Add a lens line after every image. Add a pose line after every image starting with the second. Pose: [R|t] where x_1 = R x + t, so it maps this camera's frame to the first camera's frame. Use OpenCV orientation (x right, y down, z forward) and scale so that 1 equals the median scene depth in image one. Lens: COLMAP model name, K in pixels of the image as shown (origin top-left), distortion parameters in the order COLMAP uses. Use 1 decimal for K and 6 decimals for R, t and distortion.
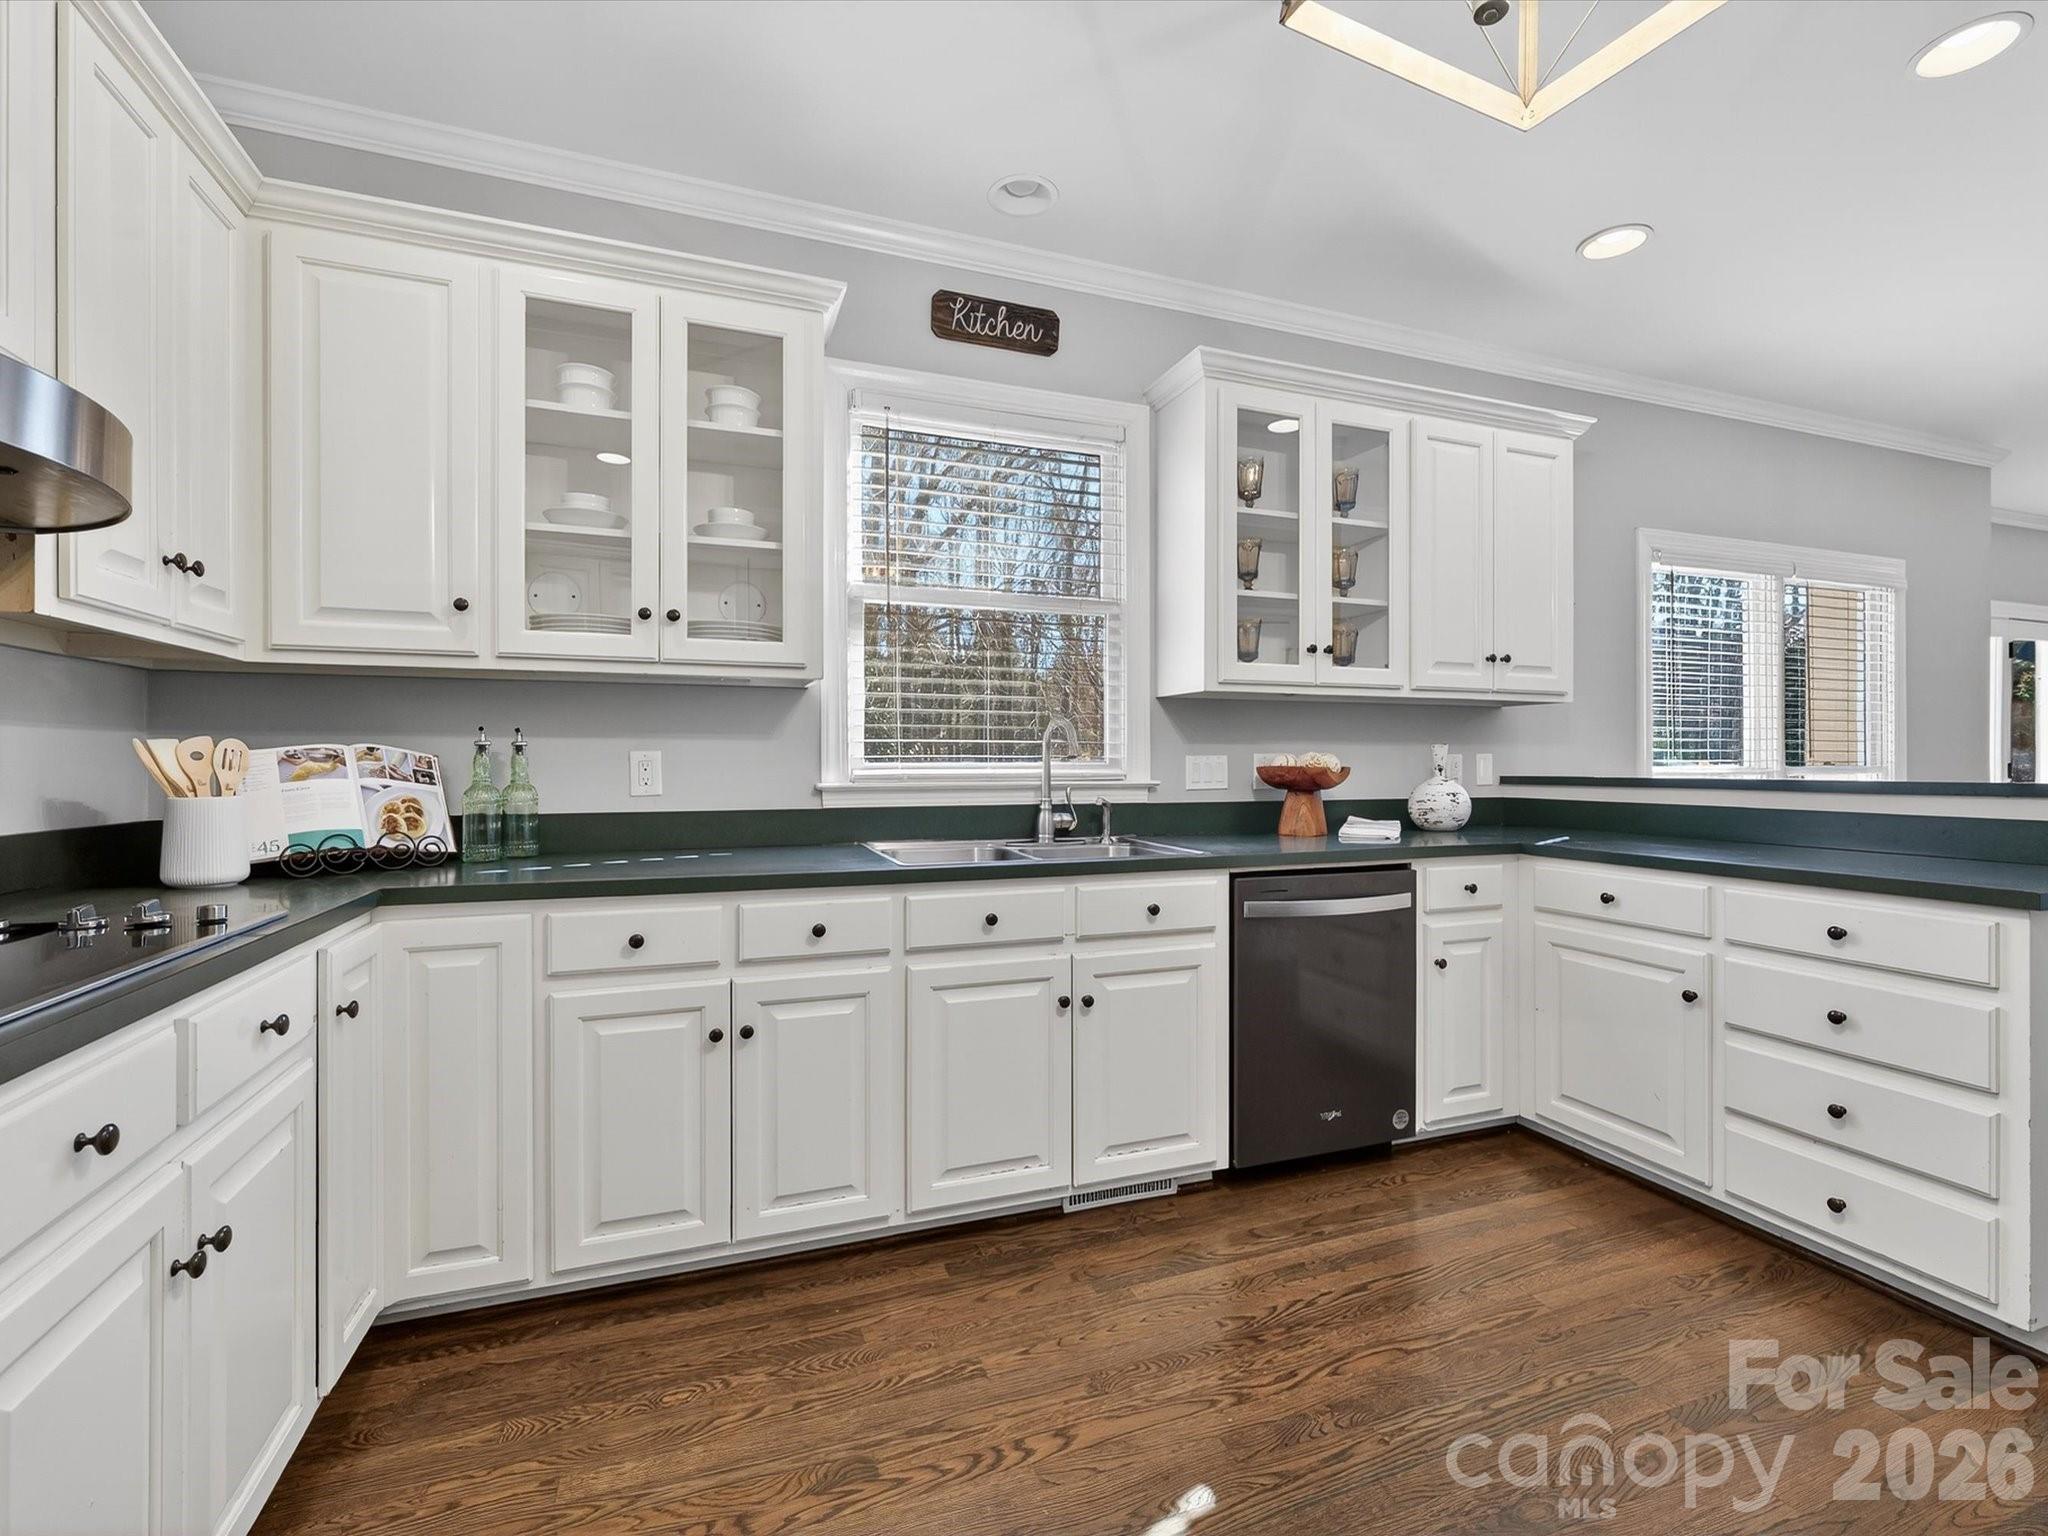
lens RADIAL K [[929.9, 0, 1029.4], [0, 929.9, 754.6], [0, 0, 1]] dist [0.000794, 0.000023]
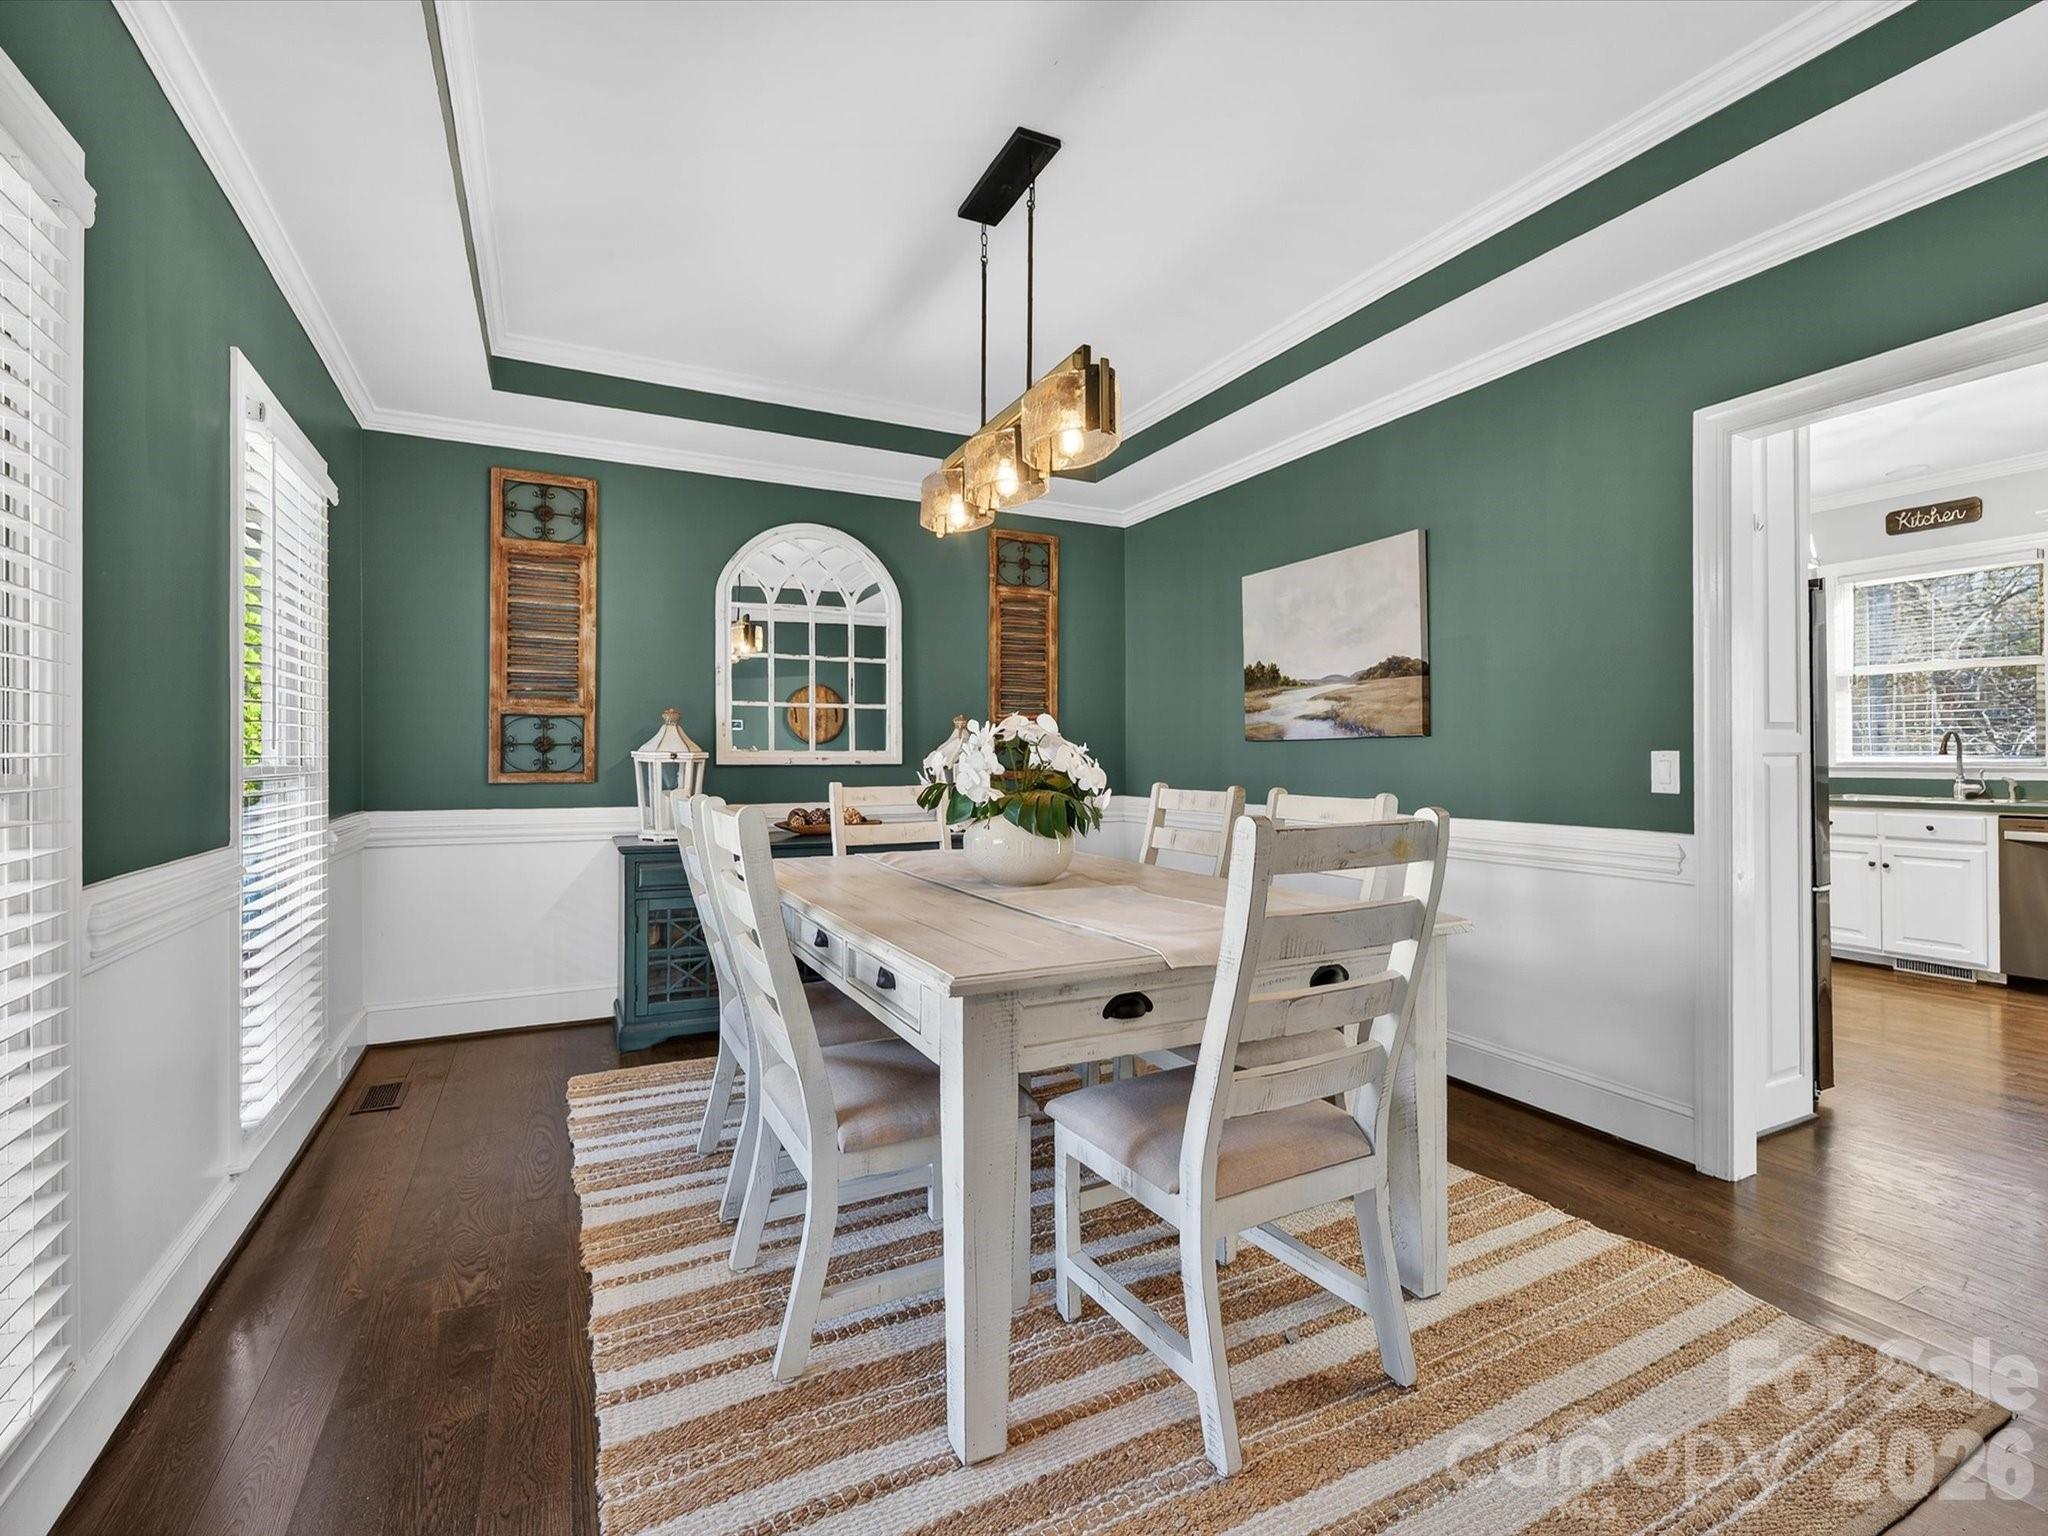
lens RADIAL K [[929.9, 0, 1029.4], [0, 929.9, 754.6], [0, 0, 1]] dist [0.000794, 0.000023]
pose [[0.106827, 0.000985, -0.994277, 1.611329], [0.006336, 0.999979, 0.001672, -0.007870], [0.994257, -0.006479, 0.106819, -0.976199]]
